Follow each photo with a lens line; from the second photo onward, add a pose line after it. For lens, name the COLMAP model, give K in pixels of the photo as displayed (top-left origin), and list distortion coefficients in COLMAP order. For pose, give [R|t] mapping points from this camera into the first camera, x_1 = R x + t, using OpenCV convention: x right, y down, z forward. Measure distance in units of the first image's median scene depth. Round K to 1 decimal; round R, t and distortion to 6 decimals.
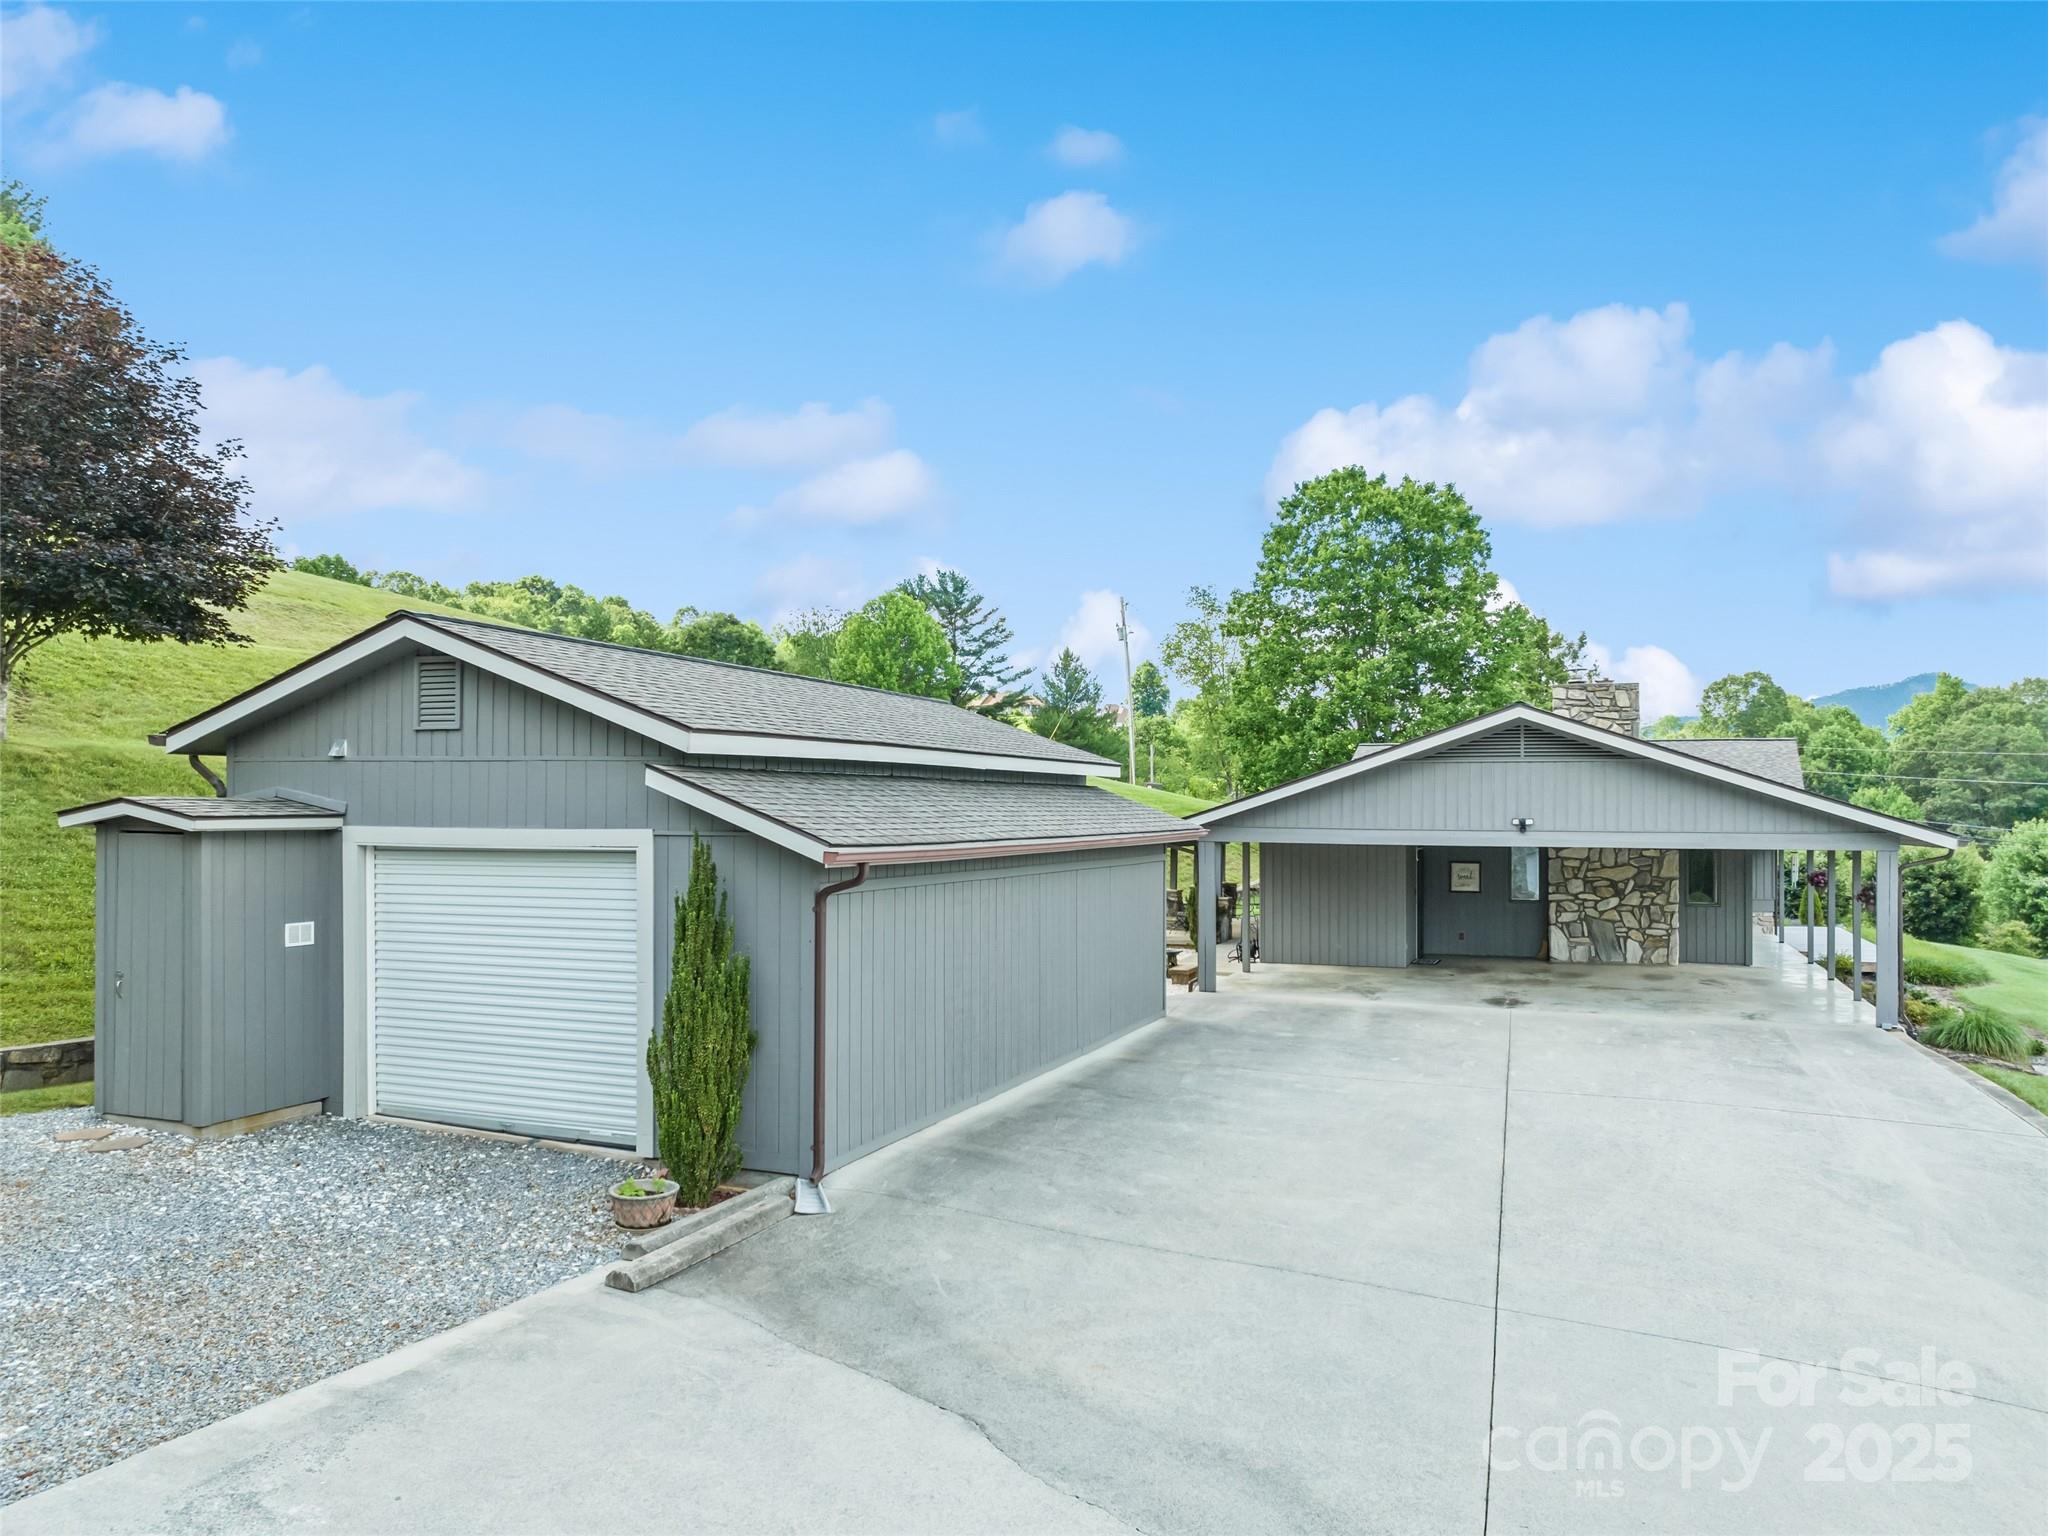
lens RADIAL K [[1439.6, 0, 1033.5], [0, 1439.6, 804.7], [0, 0, 1]] dist [-0.043306, 0.004063]
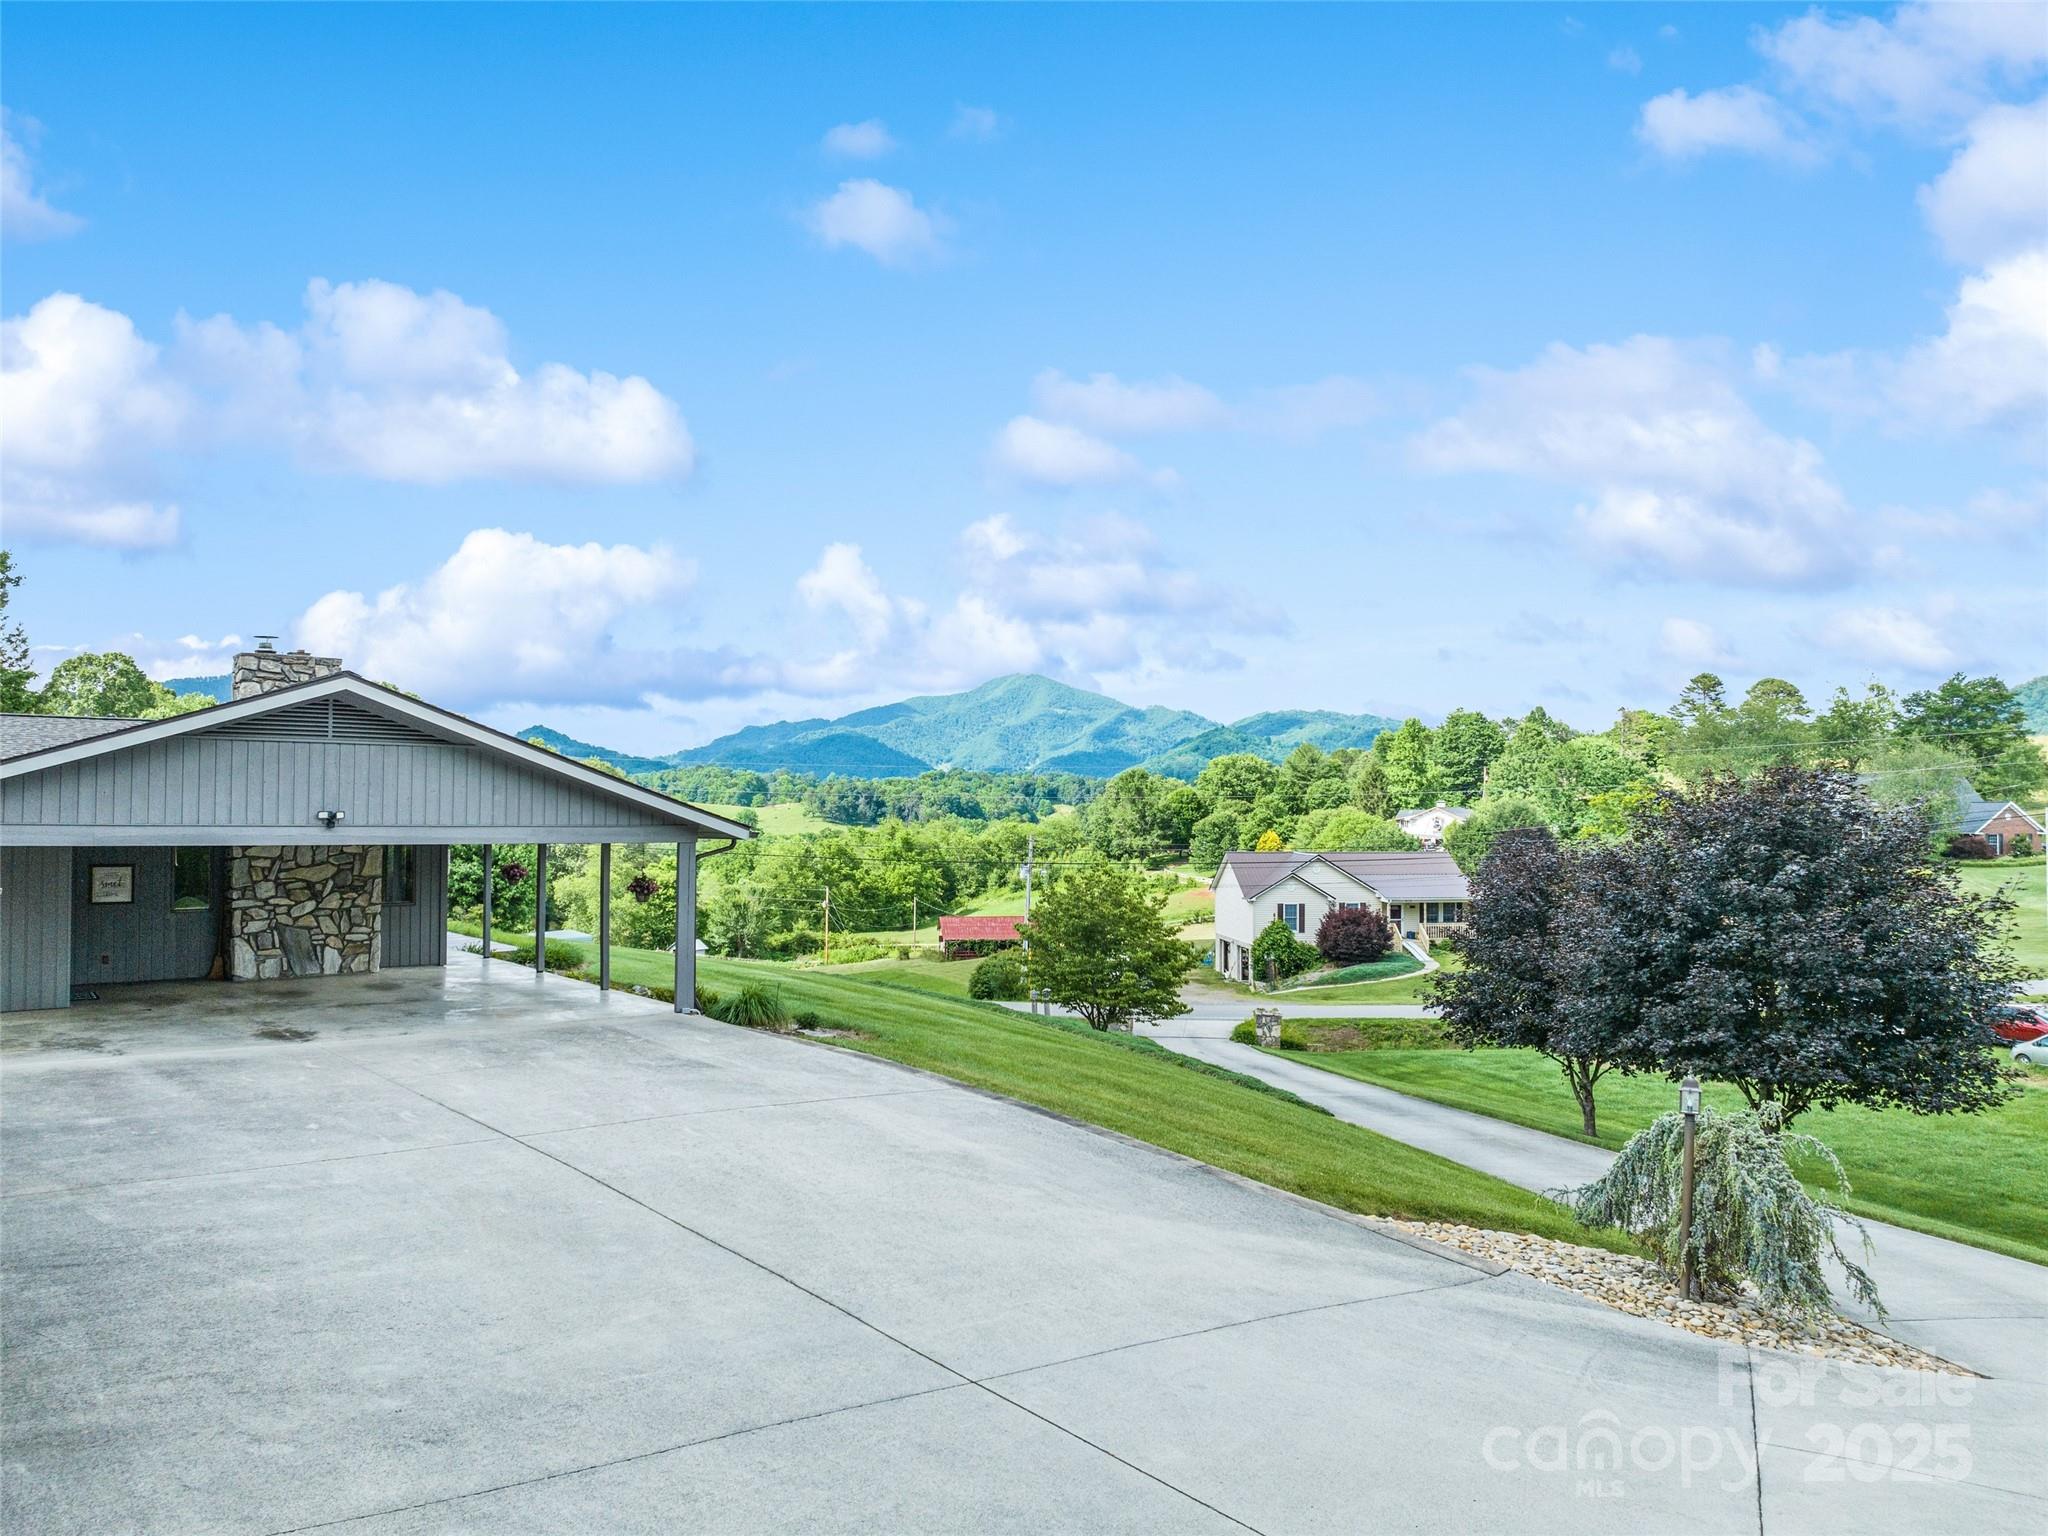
lens RADIAL K [[1435.7, 0, 1024.0], [0, 1435.7, 768.0], [0, 0, 1]] dist [-0.027232, -0.000663]
pose [[0.486189, 0.027446, 0.873422, -0.146042], [-0.010355, 0.999617, -0.025647, 0.001202], [-0.873792, 0.003425, 0.486288, 0.188363]]
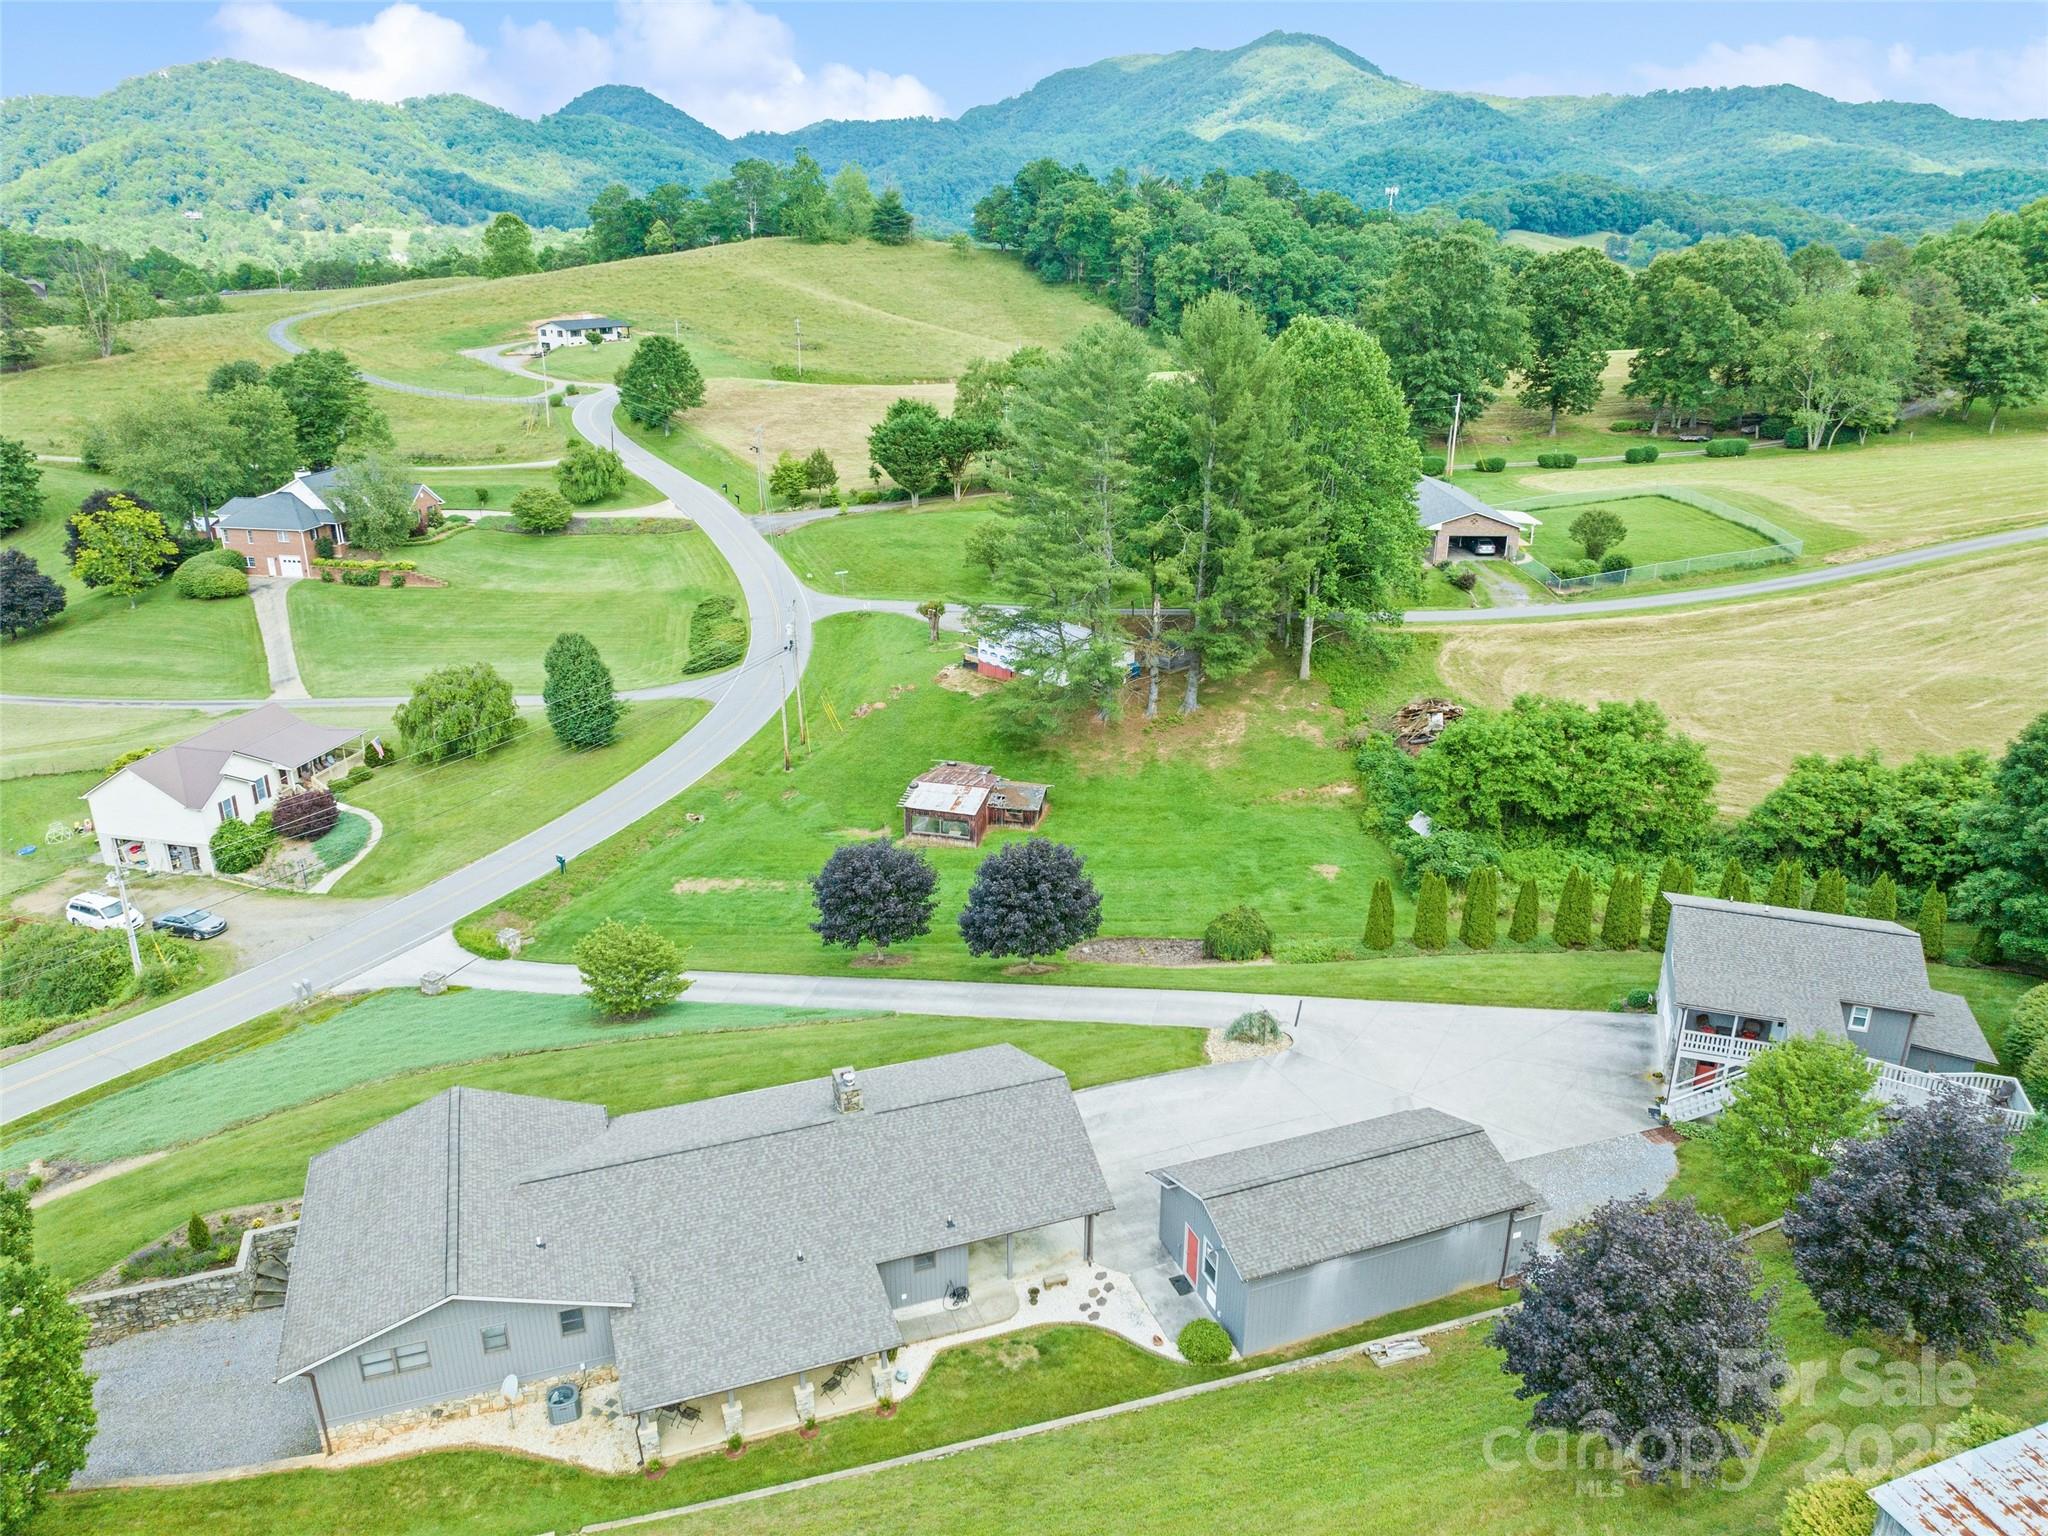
lens RADIAL K [[1433.9, 0, 1033.2], [0, 1433.9, 763.9], [0, 0, 1]] dist [-0.042675, 0.003544]
pose [[-0.671977, -0.261452, 0.692885, -0.966220], [-0.011299, 0.939119, 0.343407, -1.123862], [-0.740485, 0.222932, -0.634021, 1.931389]]
